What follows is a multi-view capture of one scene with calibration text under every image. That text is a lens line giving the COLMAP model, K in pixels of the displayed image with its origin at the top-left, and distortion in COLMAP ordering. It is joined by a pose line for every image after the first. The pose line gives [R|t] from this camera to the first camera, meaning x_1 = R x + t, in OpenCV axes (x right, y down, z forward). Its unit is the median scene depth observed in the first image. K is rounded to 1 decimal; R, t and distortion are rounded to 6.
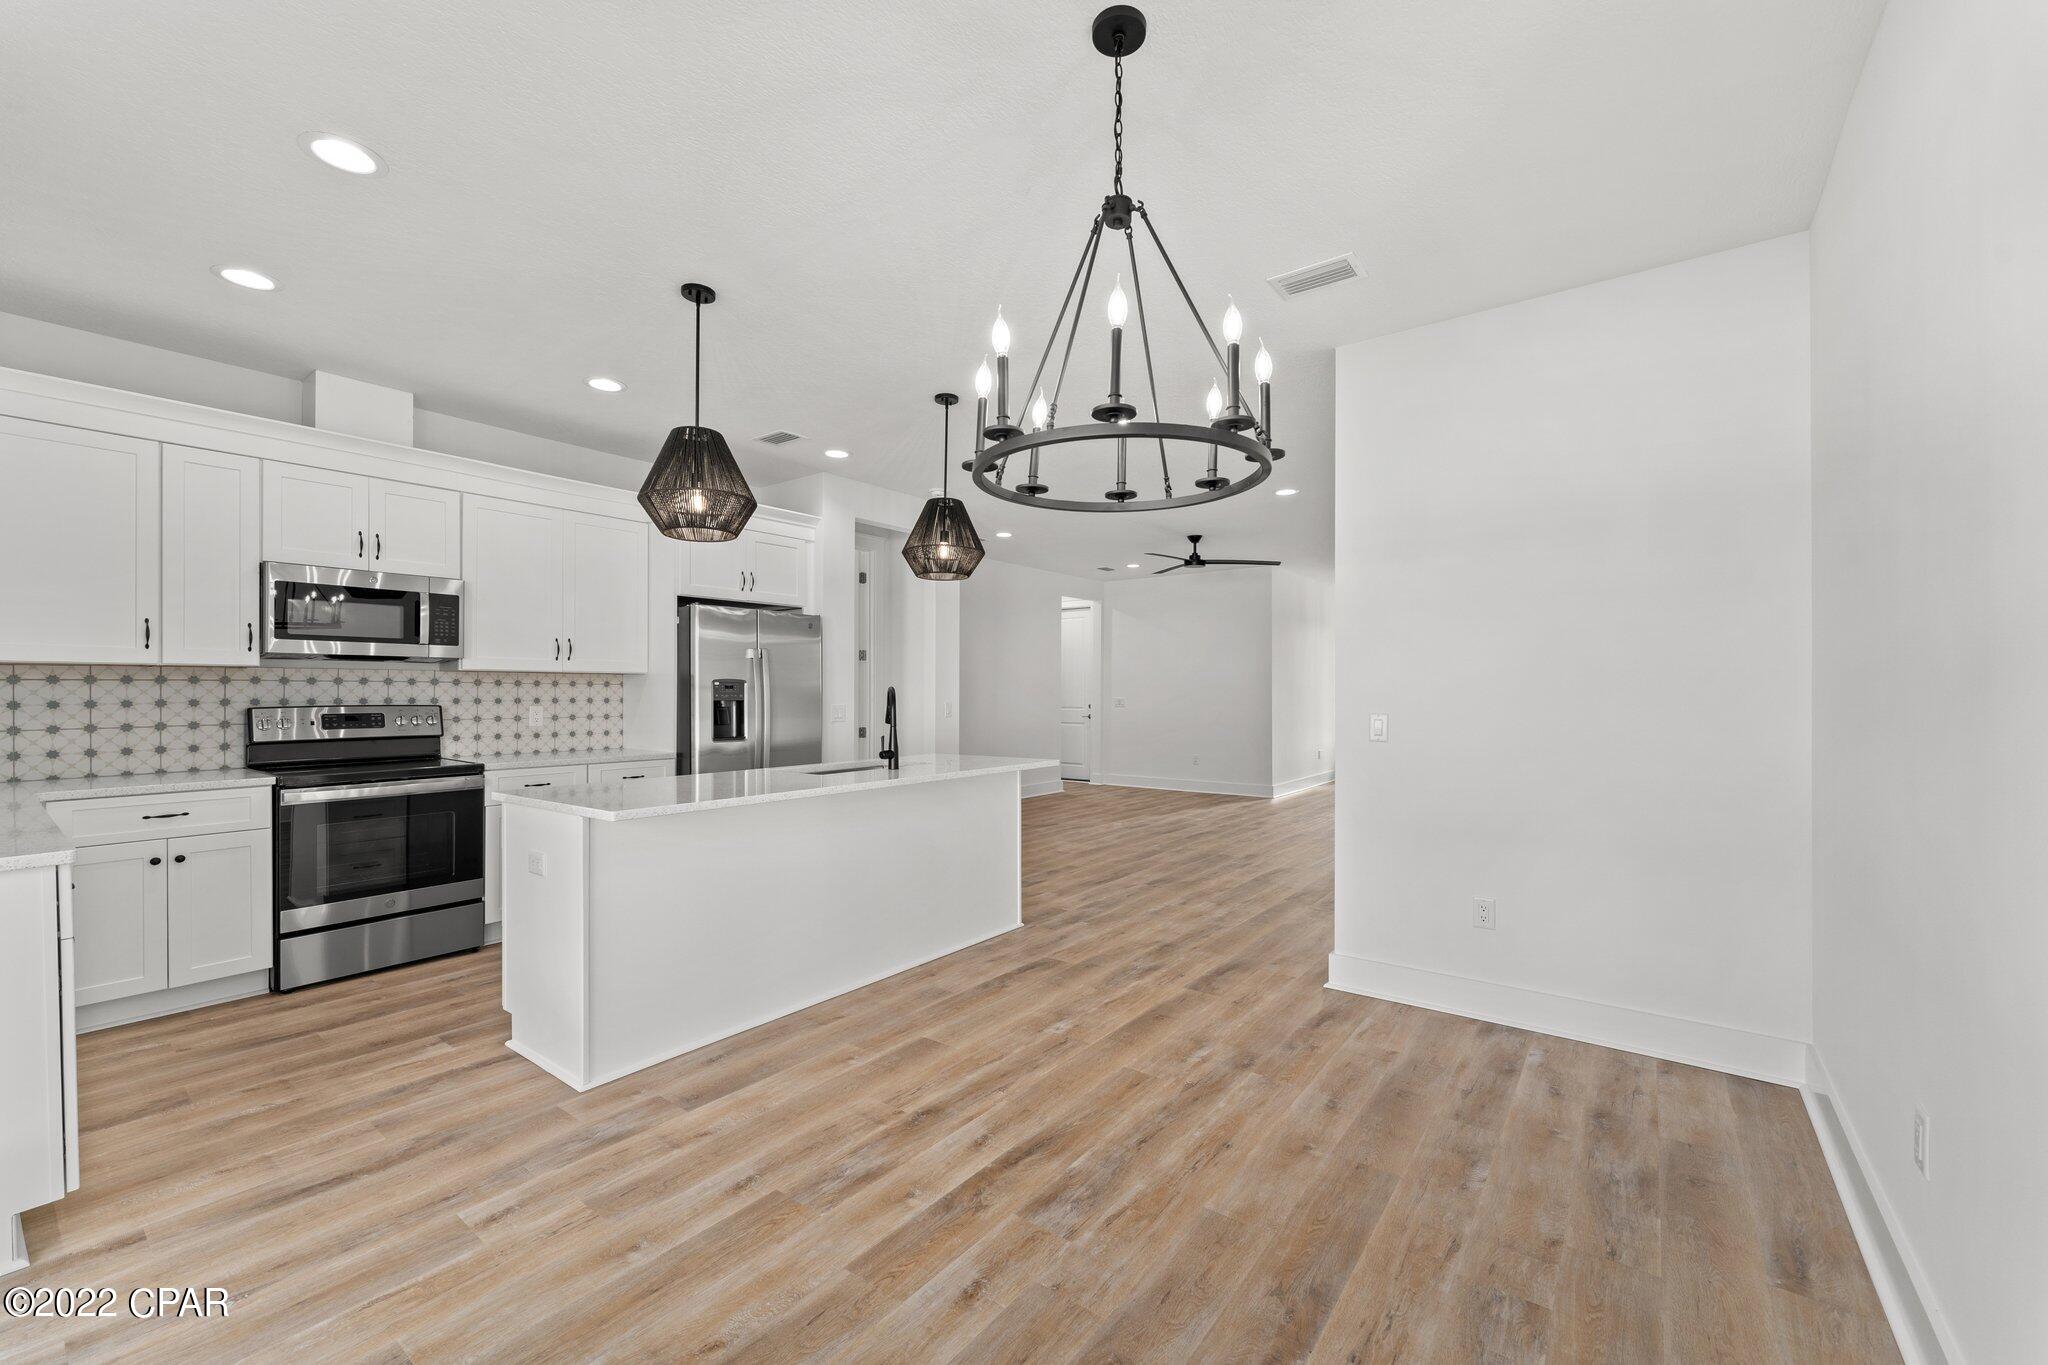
lens RADIAL K [[820.0, 0, 1021.1], [0, 820.0, 689.2], [0, 0, 1]] dist [0.000990, 0.000073]
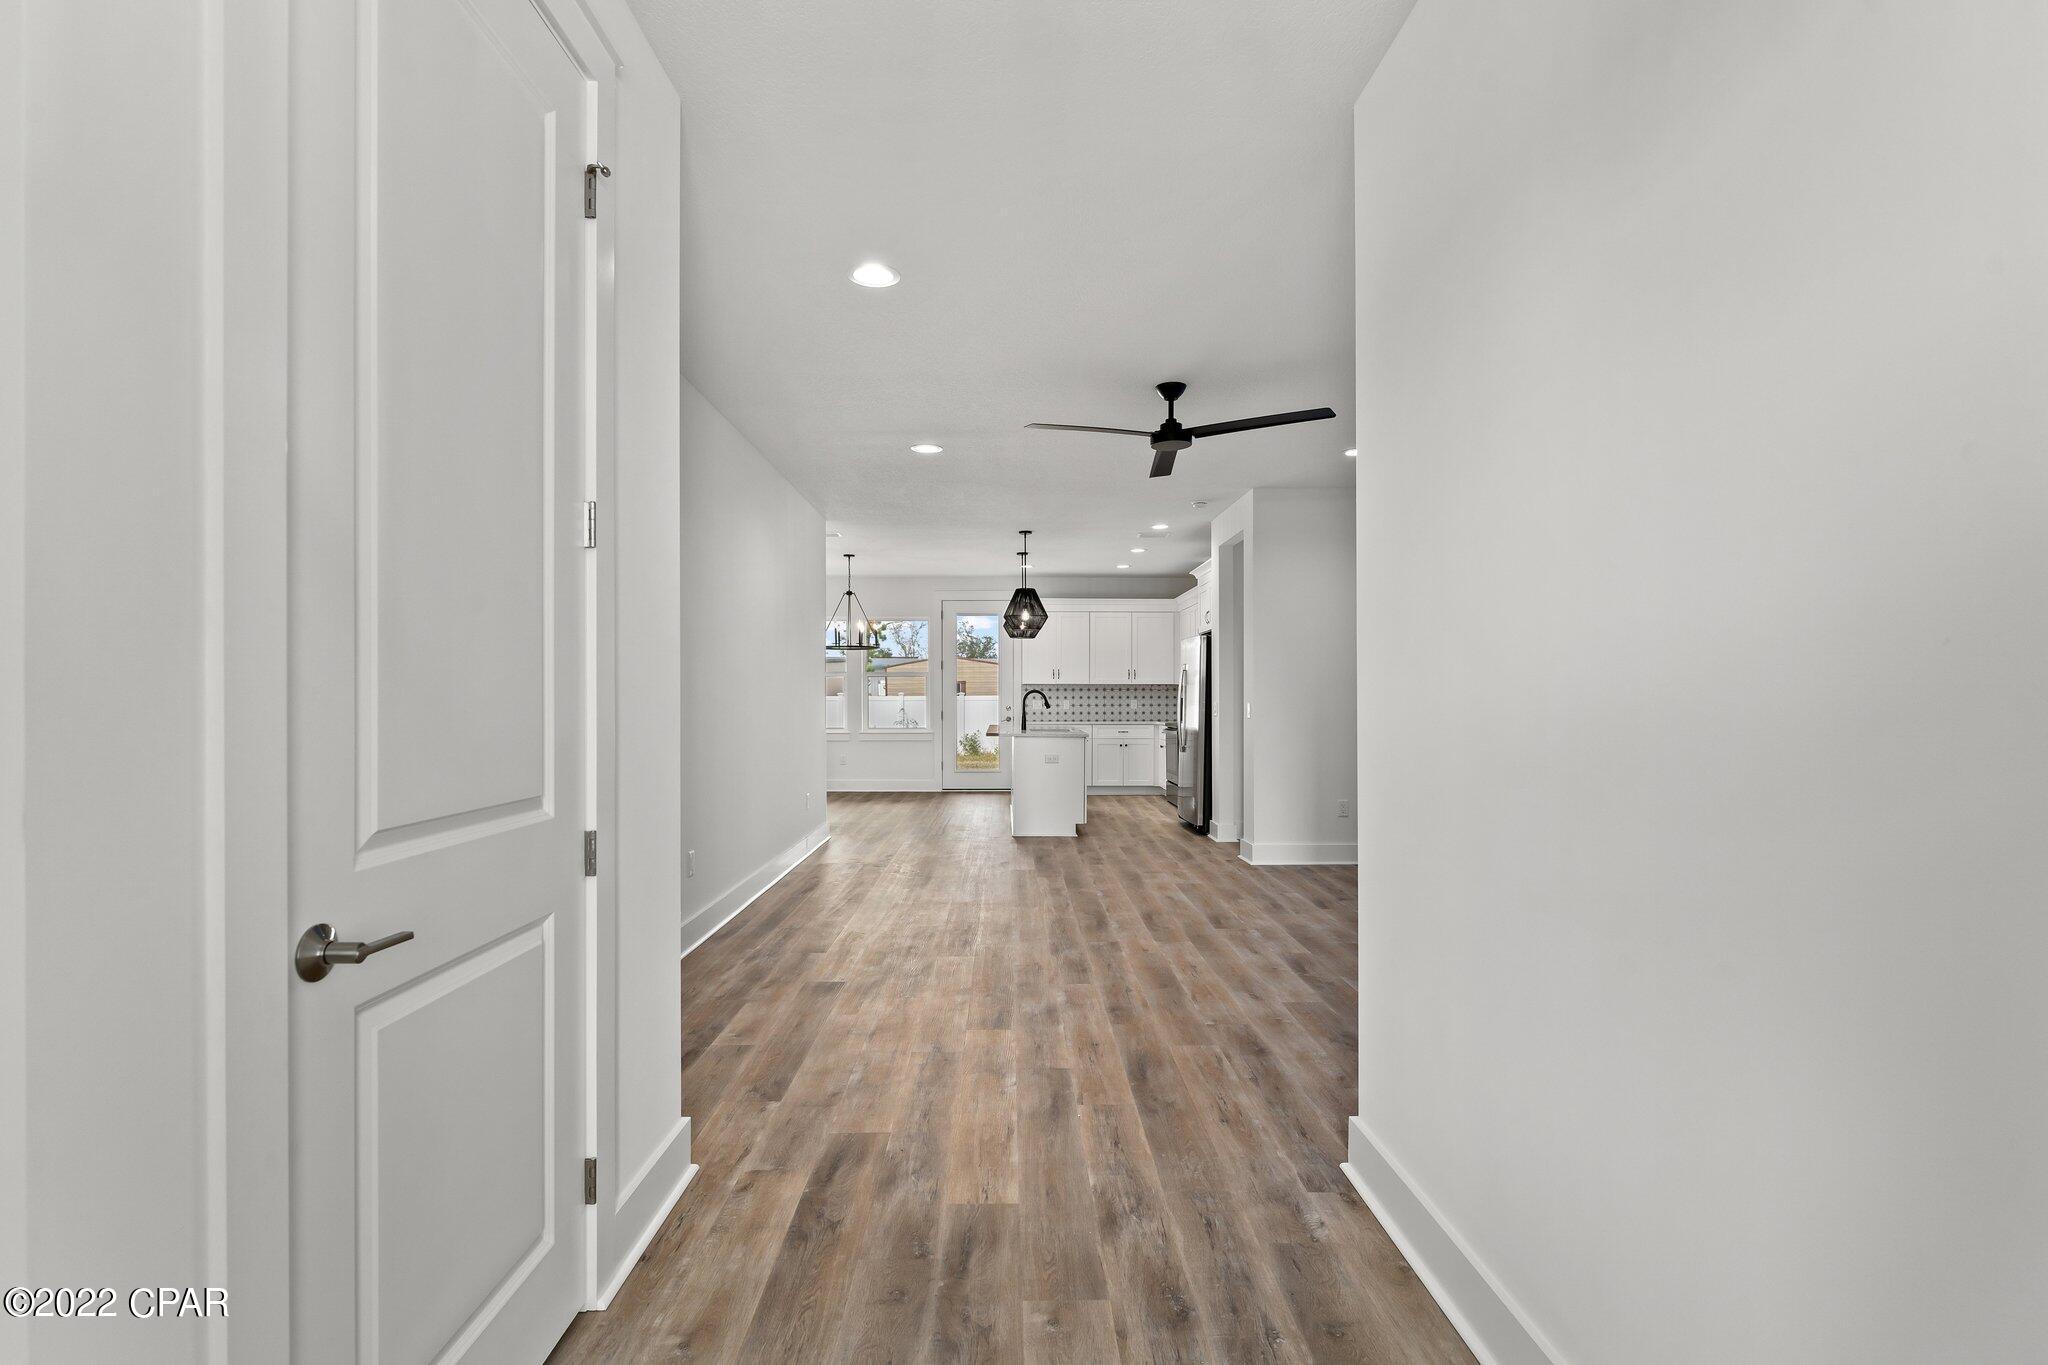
lens RADIAL K [[963.9, 0, 1024.0], [0, 963.9, 682.5], [0, 0, 1]] dist [0.183675, 0.000011]
pose [[-0.781484, -0.008237, -0.623871, 1.374079], [0.001137, 0.999892, -0.014626, 0.014221], [0.623924, -0.012139, -0.781391, 2.925007]]
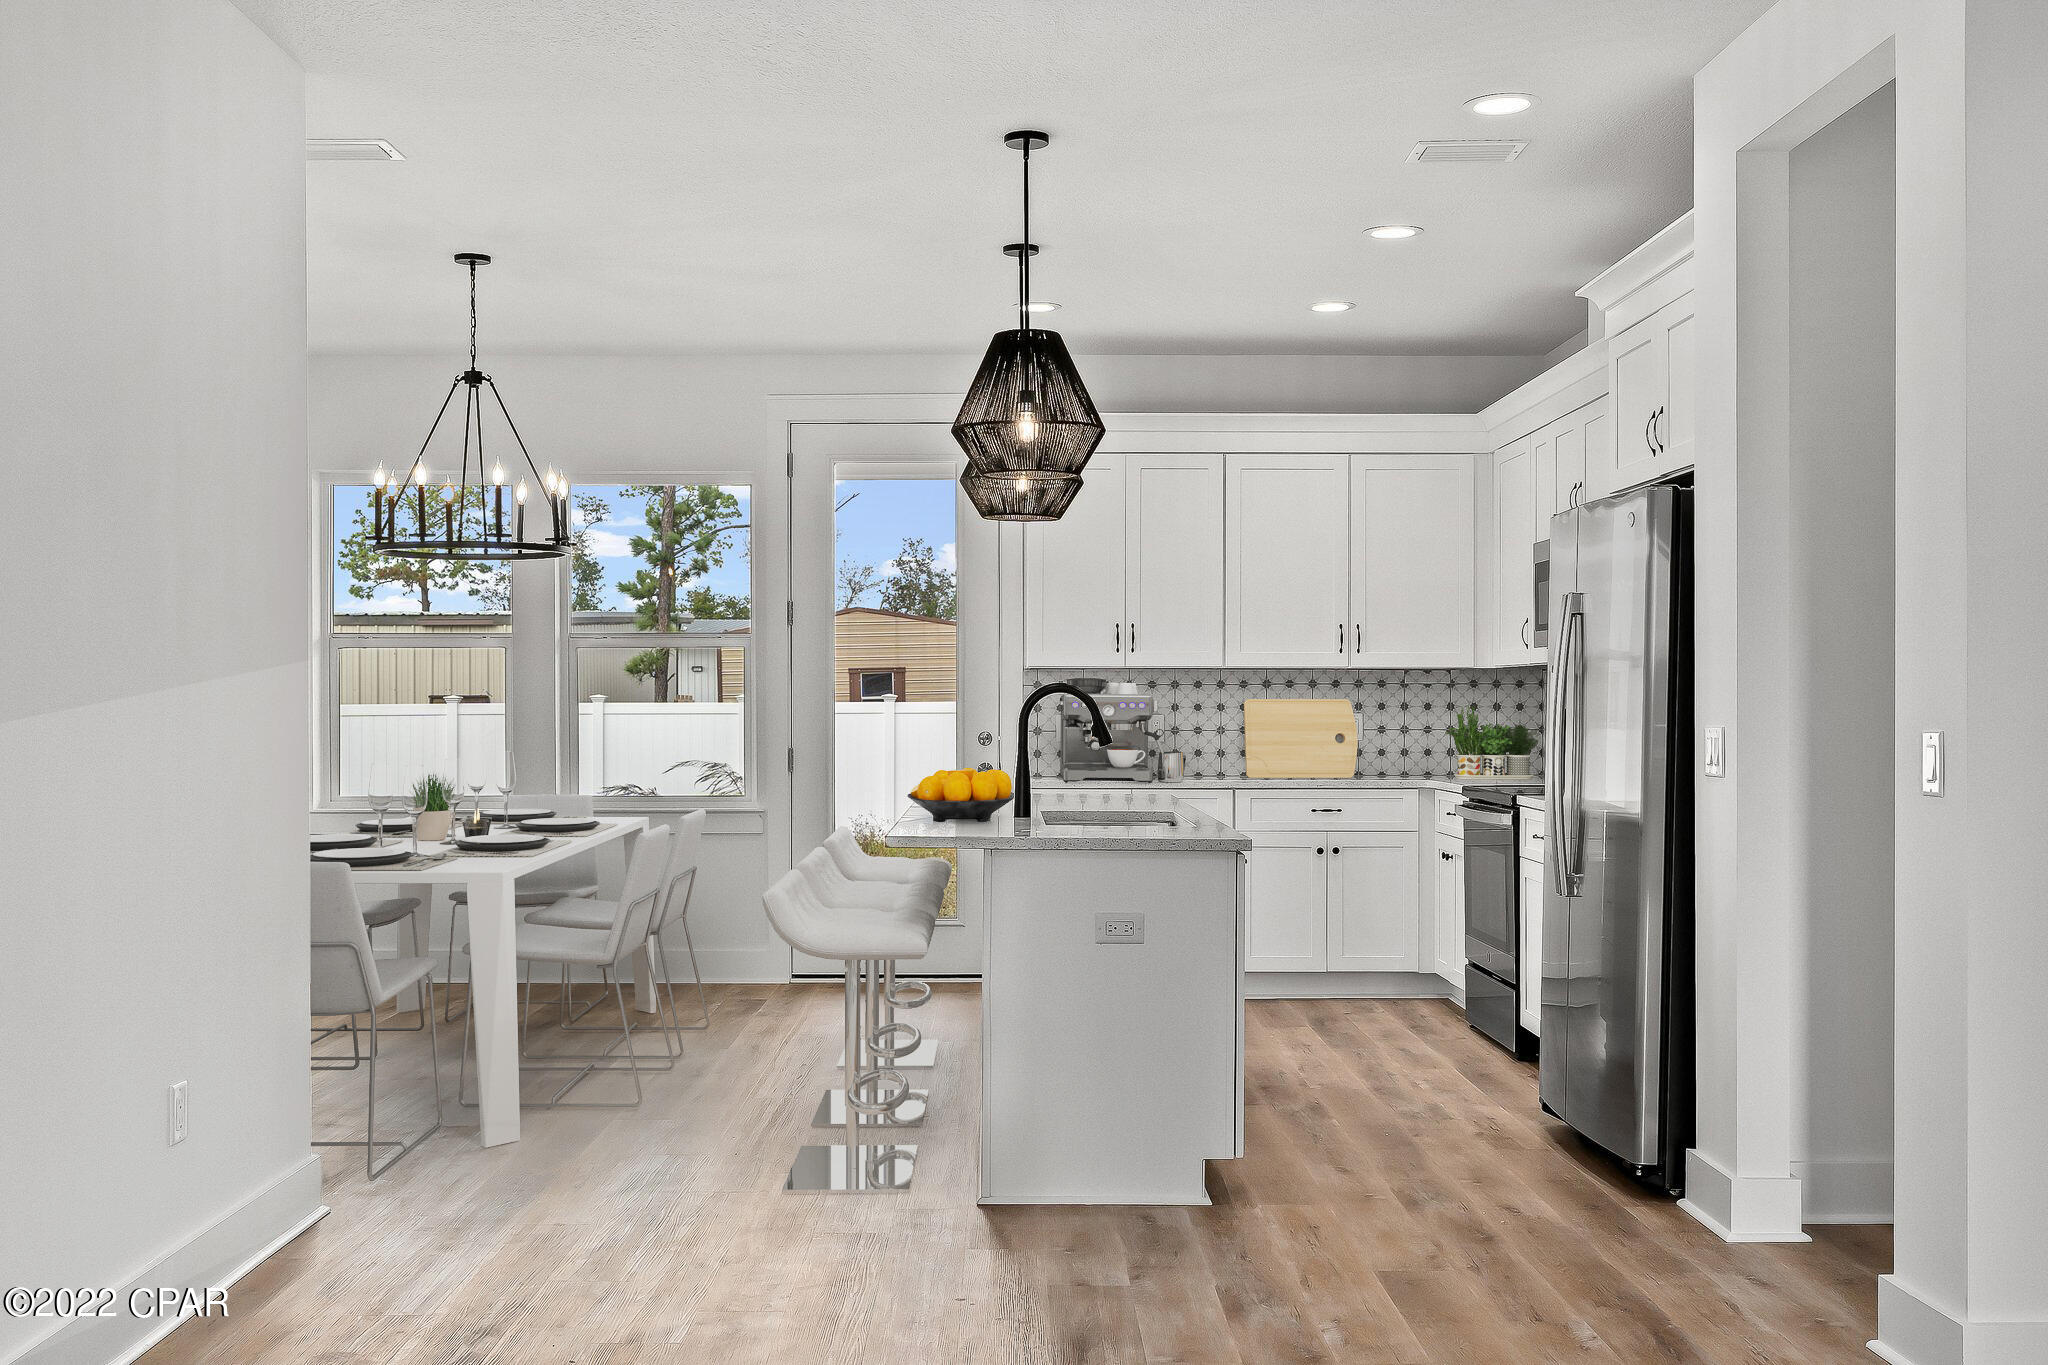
lens RADIAL K [[2045.5, 0, 1016.3], [0, 2045.5, 712.0], [0, 0, 1]] dist [-0.007118, -0.008441]
pose [[-0.790062, 0.003883, -0.613014, 0.792097], [0.001585, 0.999990, 0.004290, 0.012450], [0.613024, 0.002418, -0.790060, 2.221769]]
